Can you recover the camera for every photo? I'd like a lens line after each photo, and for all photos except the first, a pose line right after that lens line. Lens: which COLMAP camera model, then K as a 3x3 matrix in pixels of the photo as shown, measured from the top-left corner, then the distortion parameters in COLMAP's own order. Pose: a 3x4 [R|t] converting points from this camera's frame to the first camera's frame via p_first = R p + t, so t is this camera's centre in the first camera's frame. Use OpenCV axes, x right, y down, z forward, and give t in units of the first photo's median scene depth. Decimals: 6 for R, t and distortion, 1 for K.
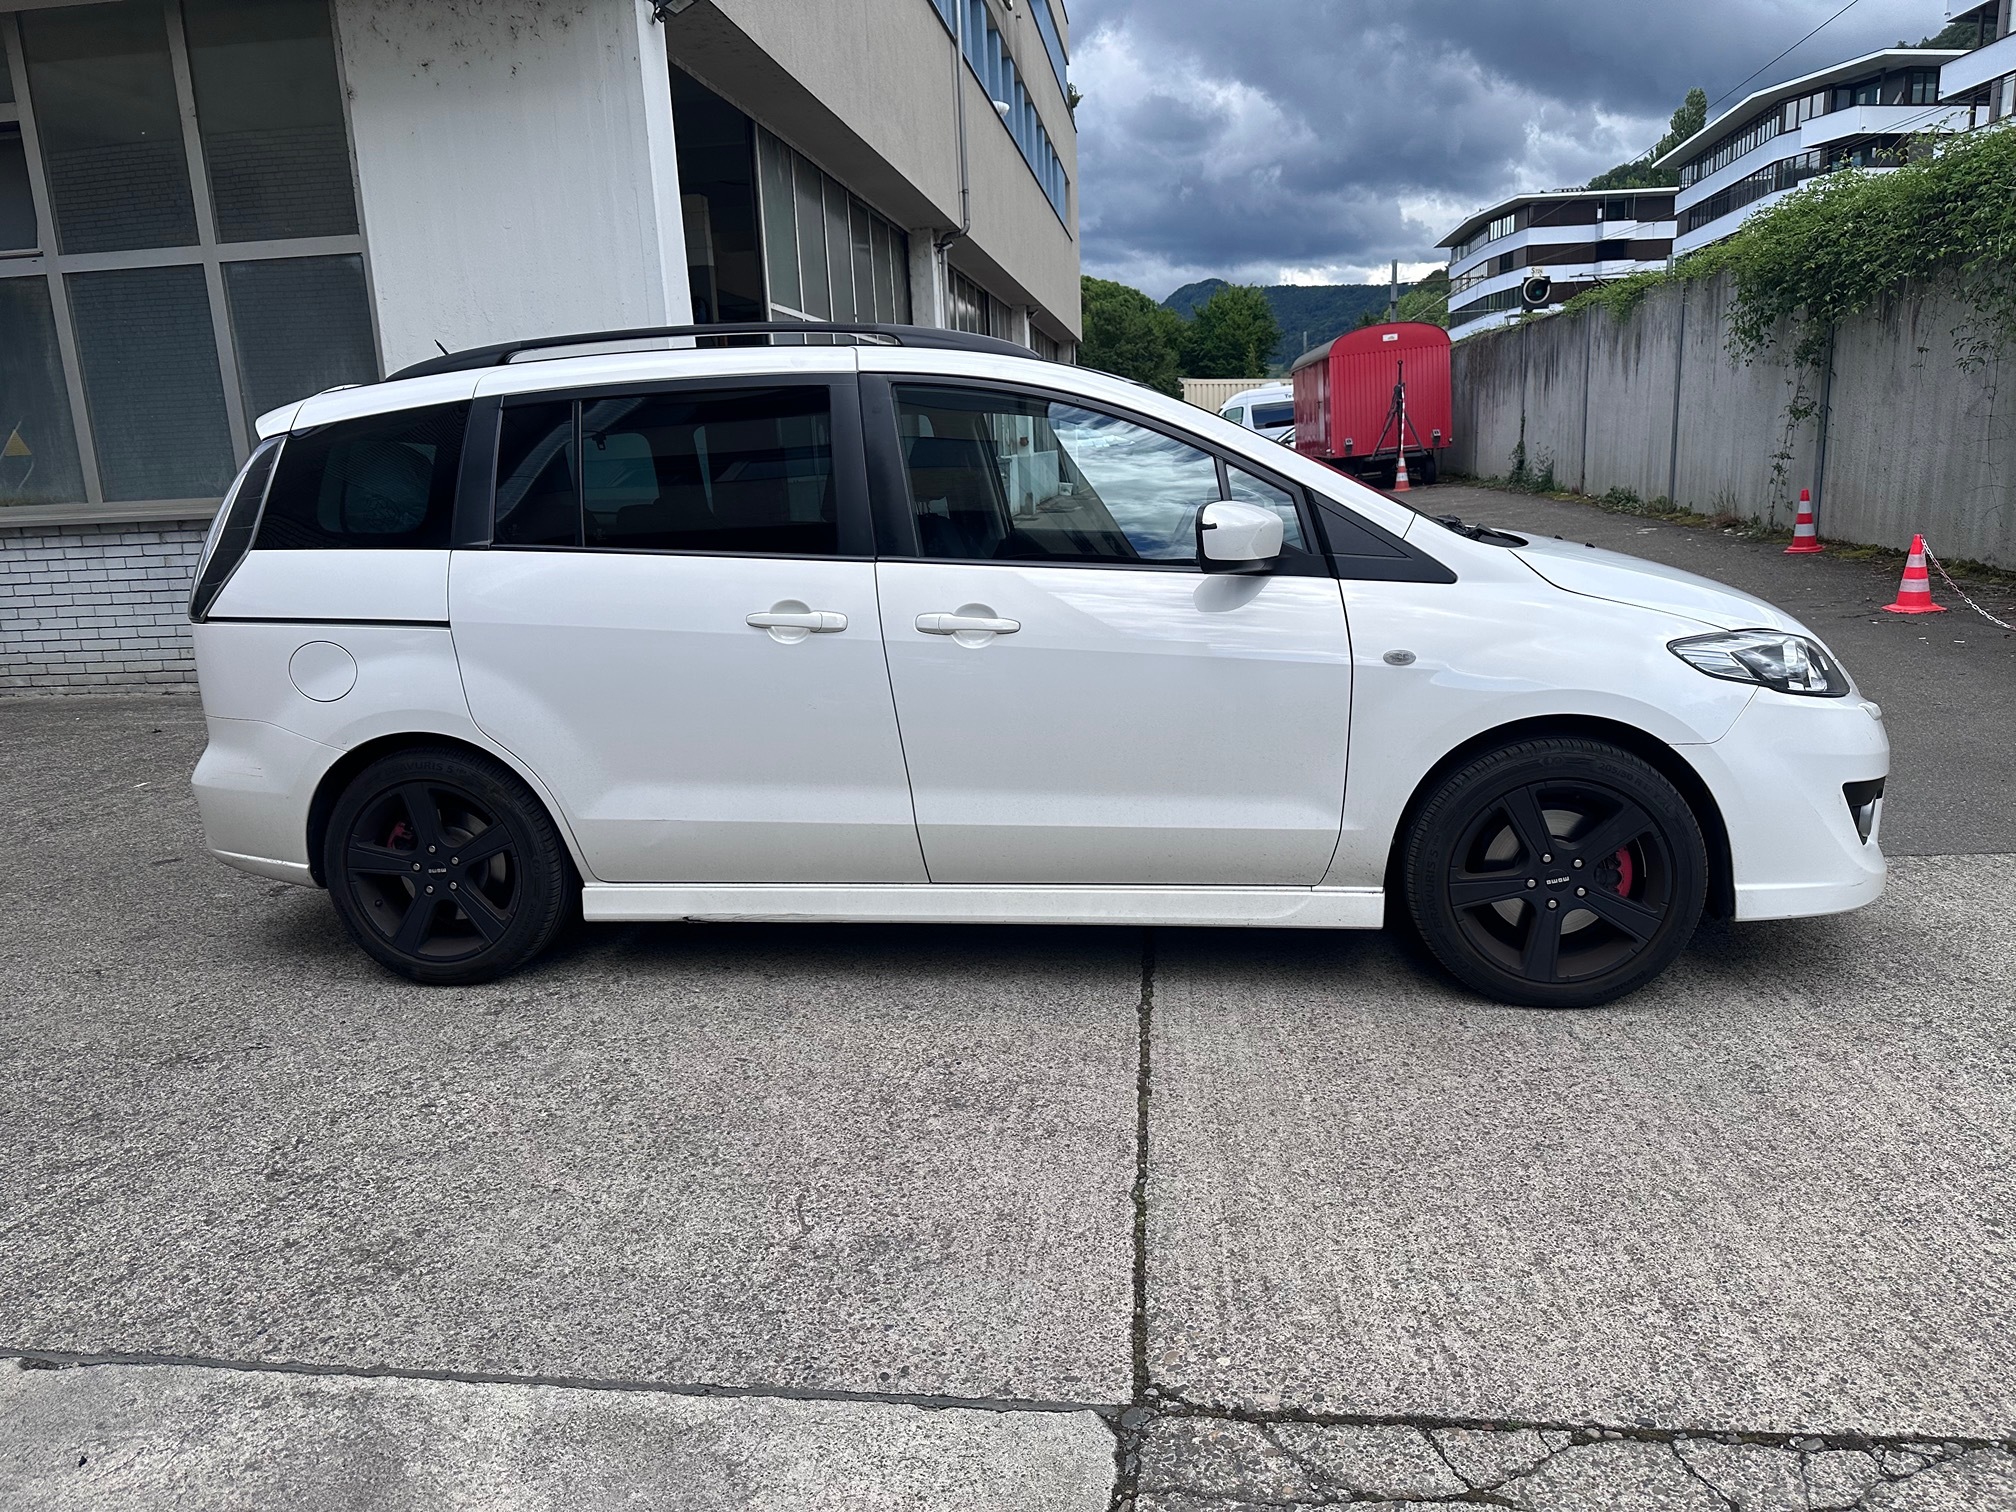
lens RADIAL K [[1422.1, 0, 1002.0], [0, 1422.1, 751.9], [0, 0, 1]] dist [0.019863, -0.027589]
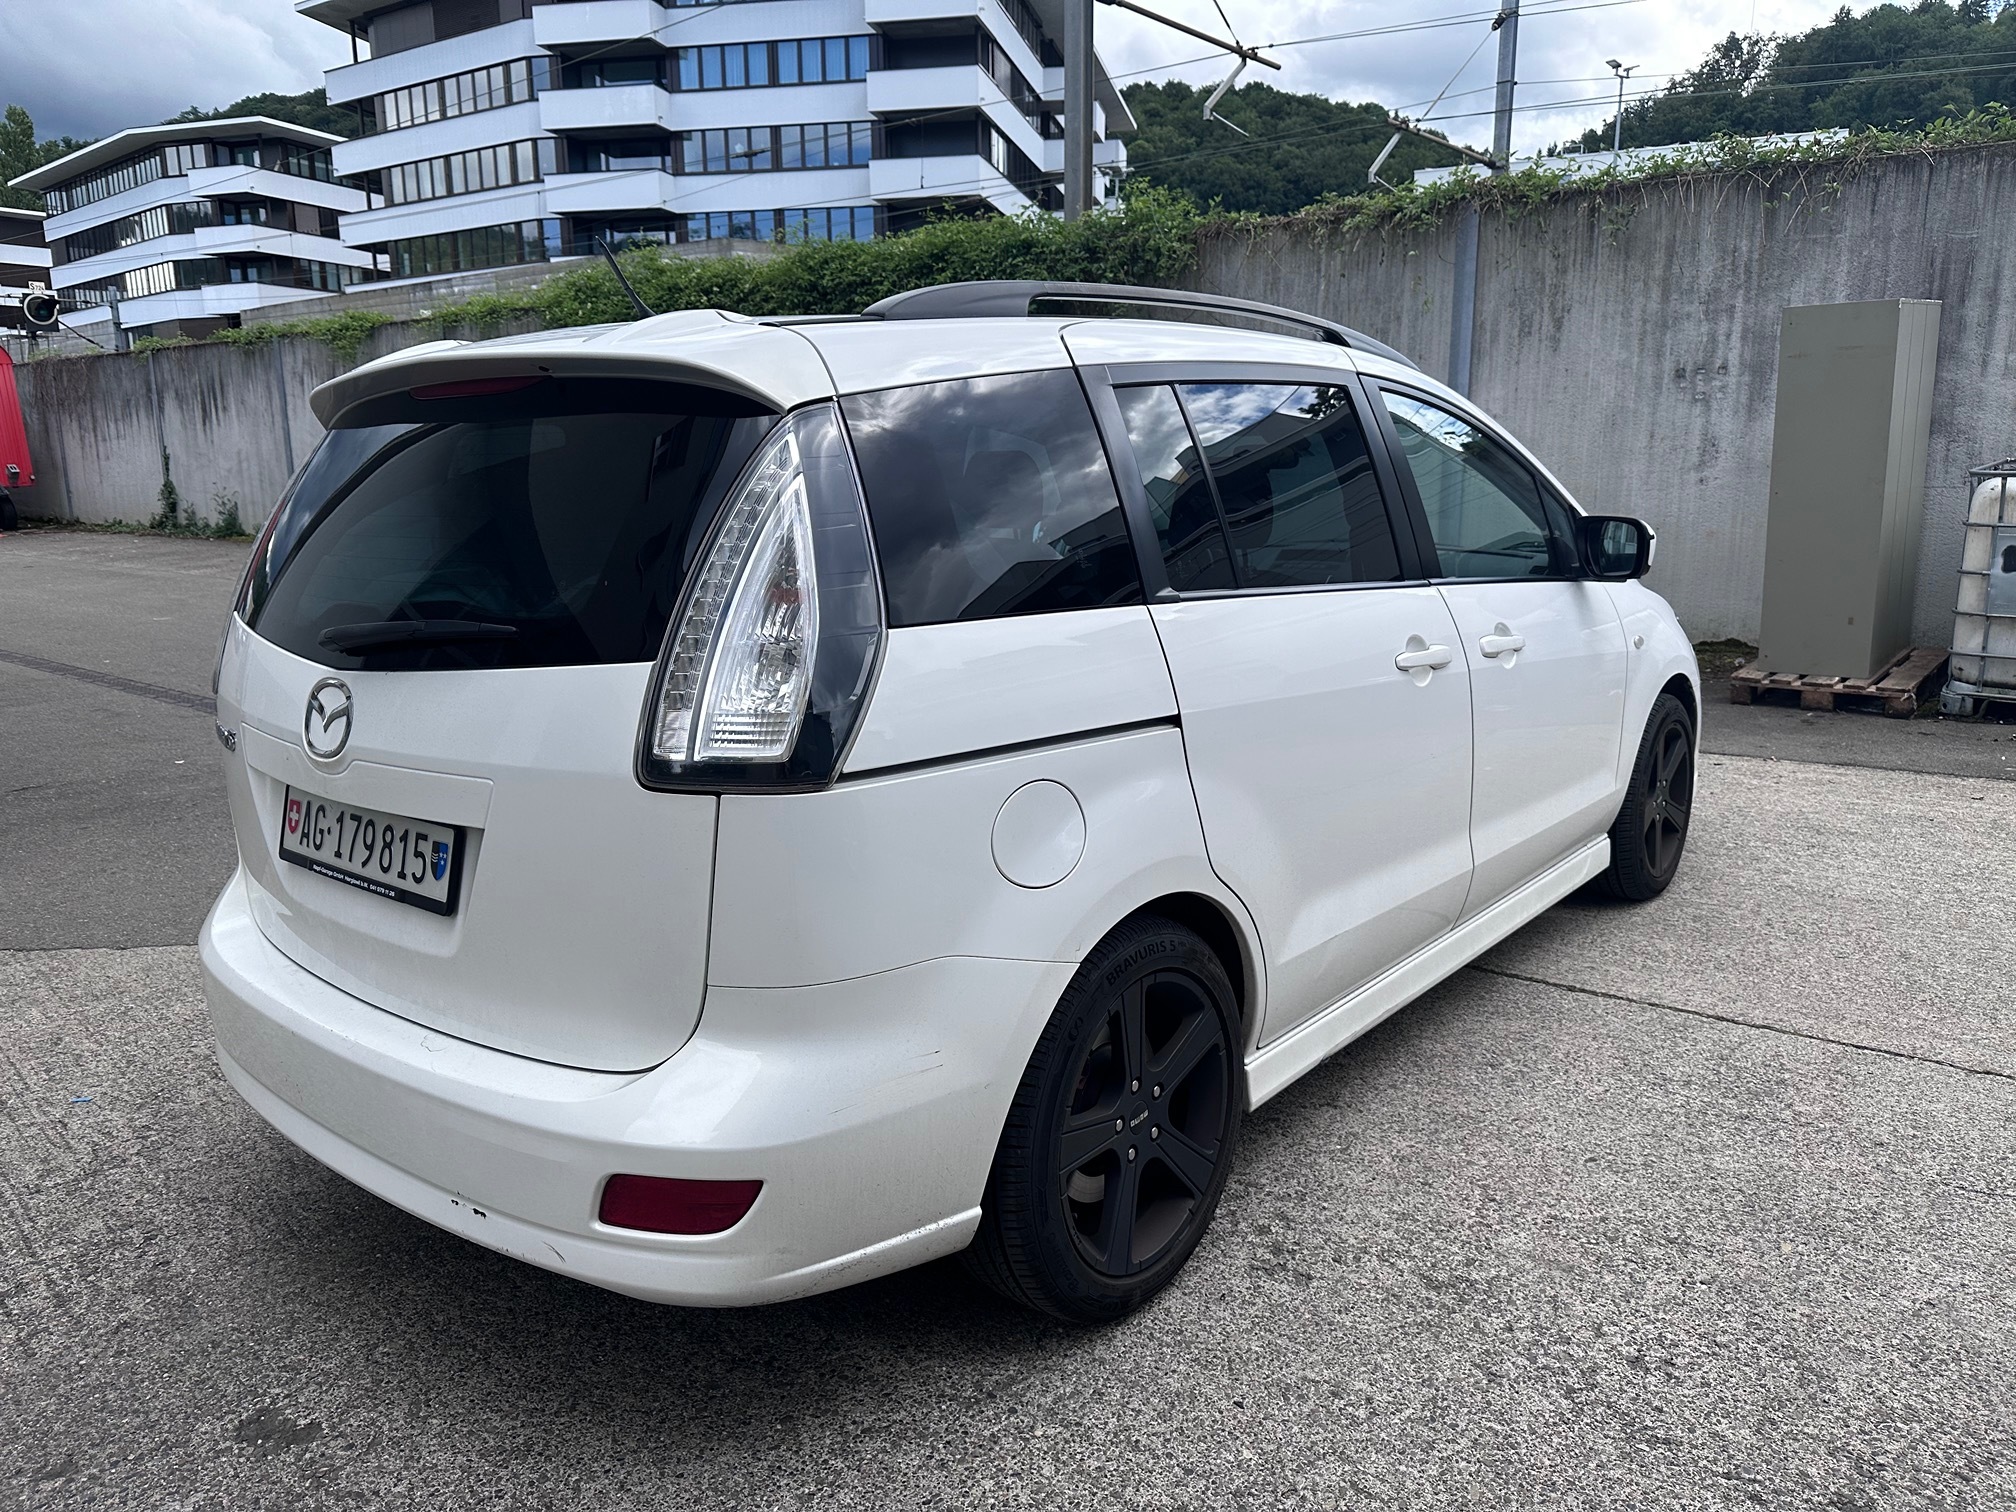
lens RADIAL K [[1422.1, 0, 1022.5], [0, 1422.1, 740.1], [0, 0, 1]] dist [0.019863, -0.027589]
pose [[0.507225, -0.131716, 0.851689, -0.999016], [0.166328, 0.984633, 0.053219, -0.129875], [-0.845611, 0.114665, 0.521339, 0.759382]]
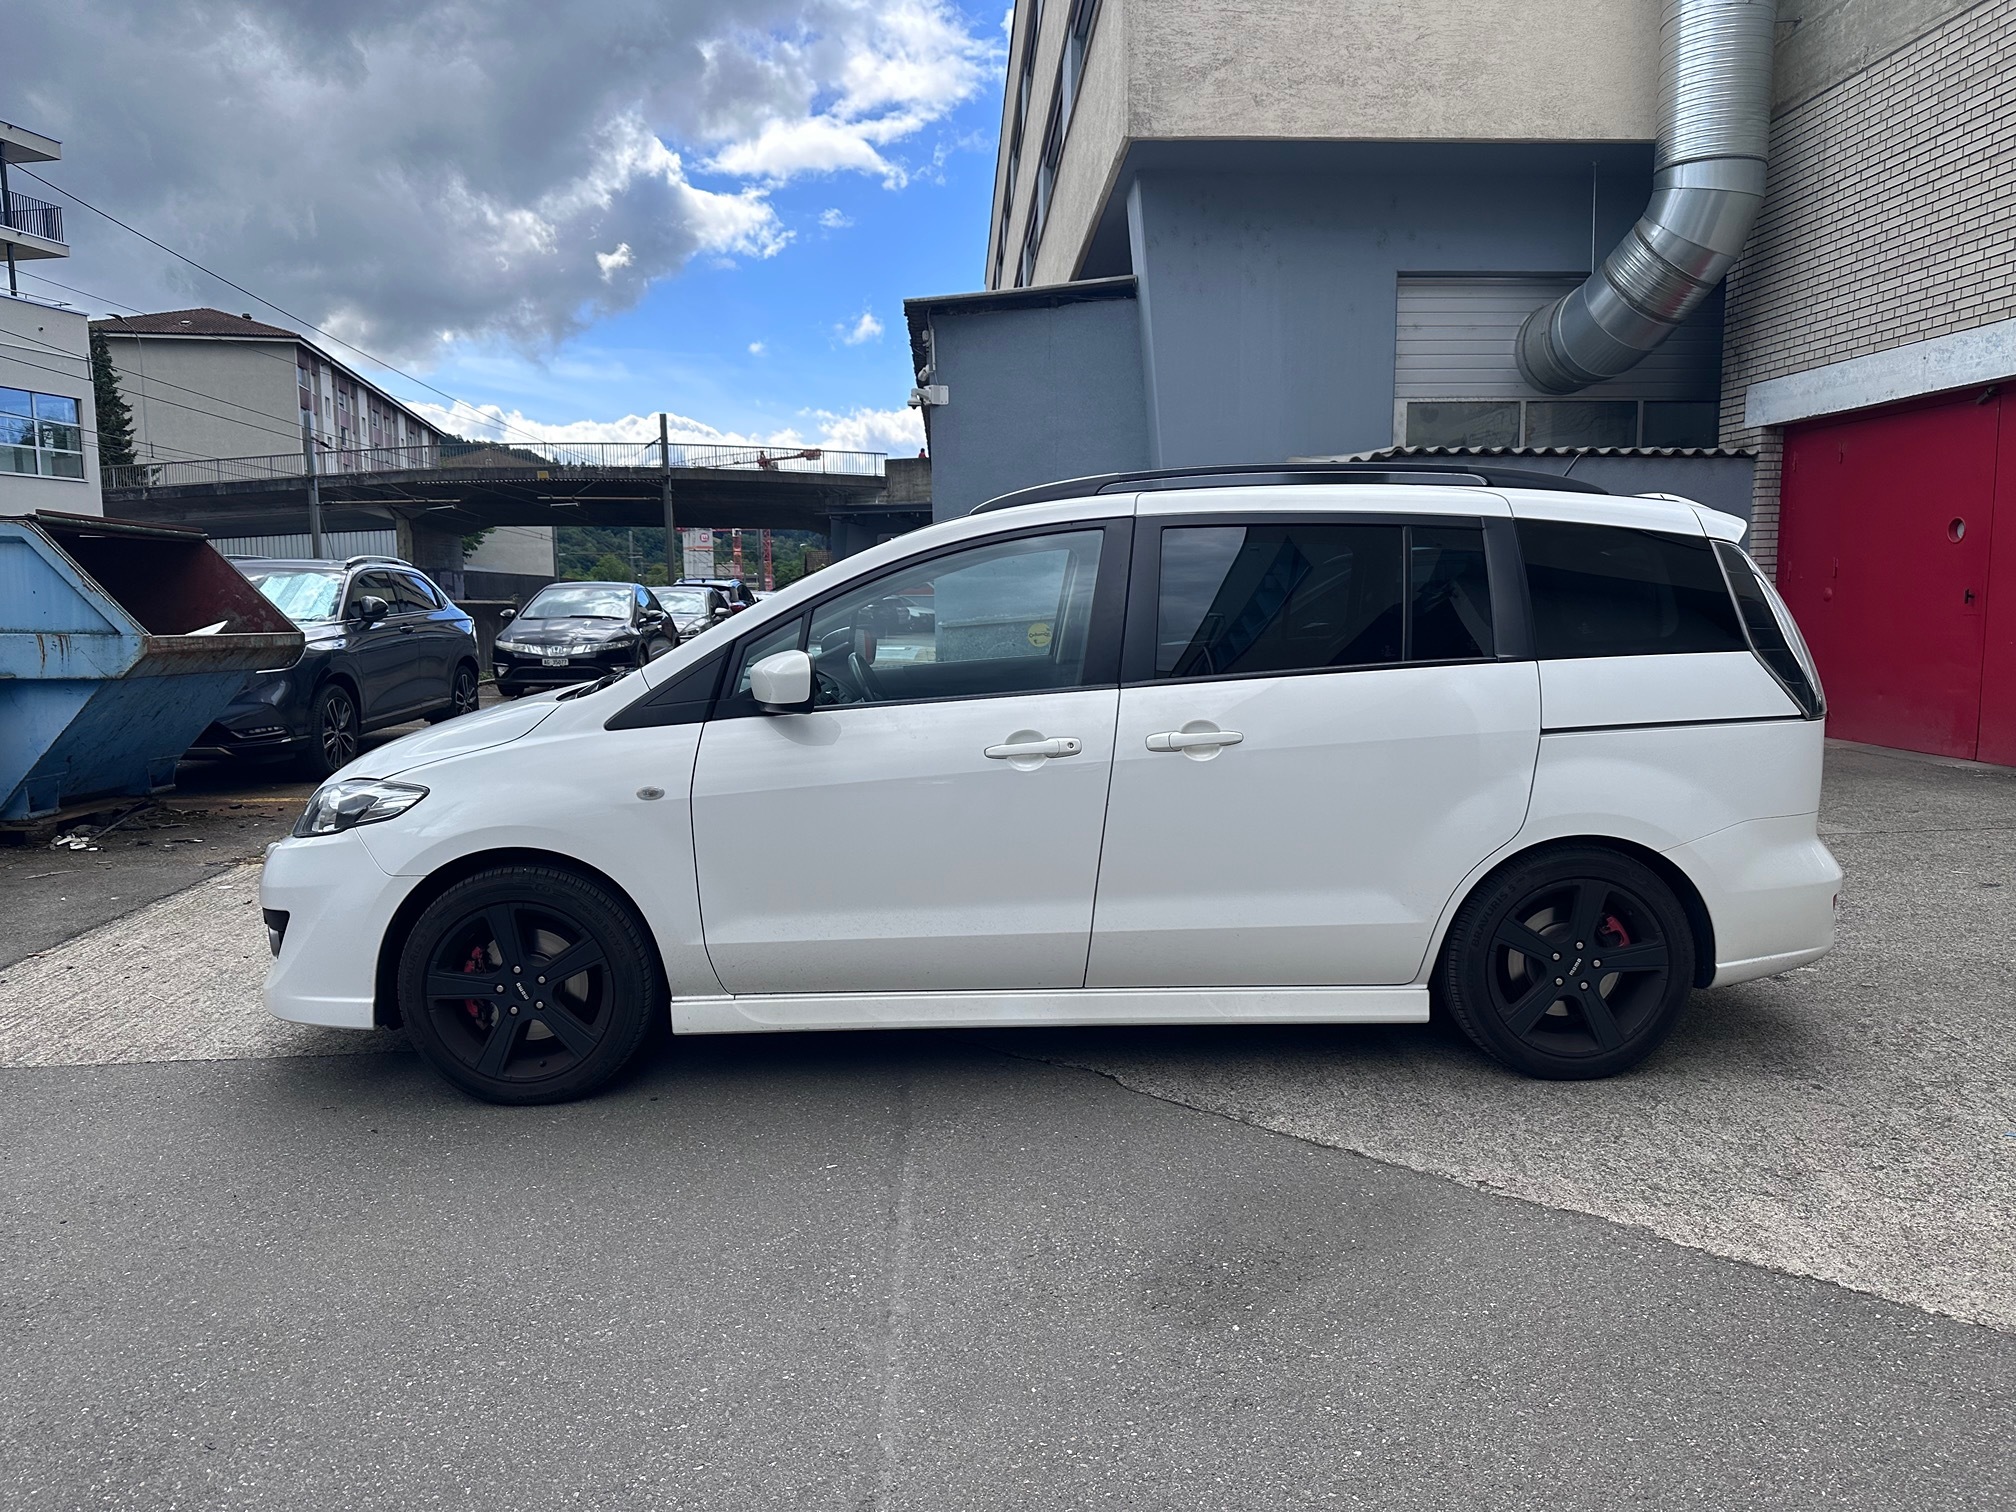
lens RADIAL K [[1422.1, 0, 995.3], [0, 1422.1, 741.1], [0, 0, 1]] dist [0.019863, -0.027589]
pose [[-0.984830, 0.072854, -0.157484, 0.245647], [0.019851, 0.948934, 0.314850, -0.530454], [0.172380, 0.306948, -0.935985, 2.449902]]
